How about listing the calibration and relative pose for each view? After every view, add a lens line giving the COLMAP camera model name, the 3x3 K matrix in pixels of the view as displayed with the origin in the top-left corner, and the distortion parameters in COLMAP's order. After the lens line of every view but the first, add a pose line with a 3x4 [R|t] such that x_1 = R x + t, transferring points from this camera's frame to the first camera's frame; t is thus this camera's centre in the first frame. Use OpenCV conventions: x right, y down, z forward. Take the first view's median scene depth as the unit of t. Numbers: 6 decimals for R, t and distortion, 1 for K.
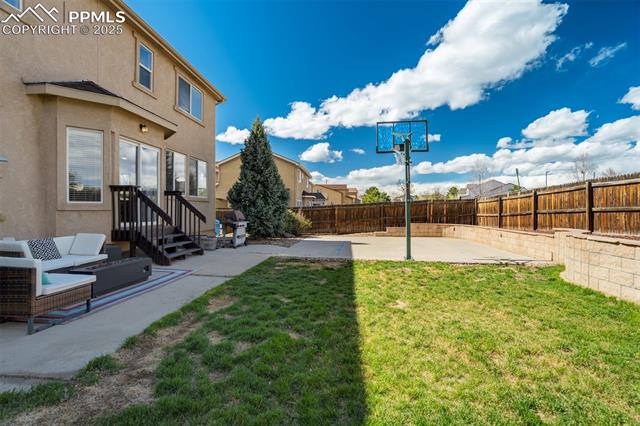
lens RADIAL K [[316.6, 0, 320.0], [0, 316.6, 213.0], [0, 0, 1]] dist [-0.036869, 0.000331]
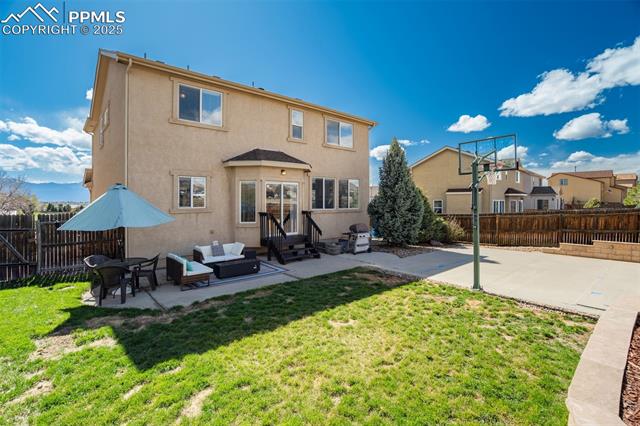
lens RADIAL K [[315.9, 0, 313.7], [0, 315.9, 205.1], [0, 0, 1]] dist [-0.041746, 0.000397]
pose [[0.712943, 0.002685, -0.701217, 0.358658], [0.004829, 0.999950, 0.008739, -0.070128], [0.701205, -0.009617, 0.712895, -0.003336]]
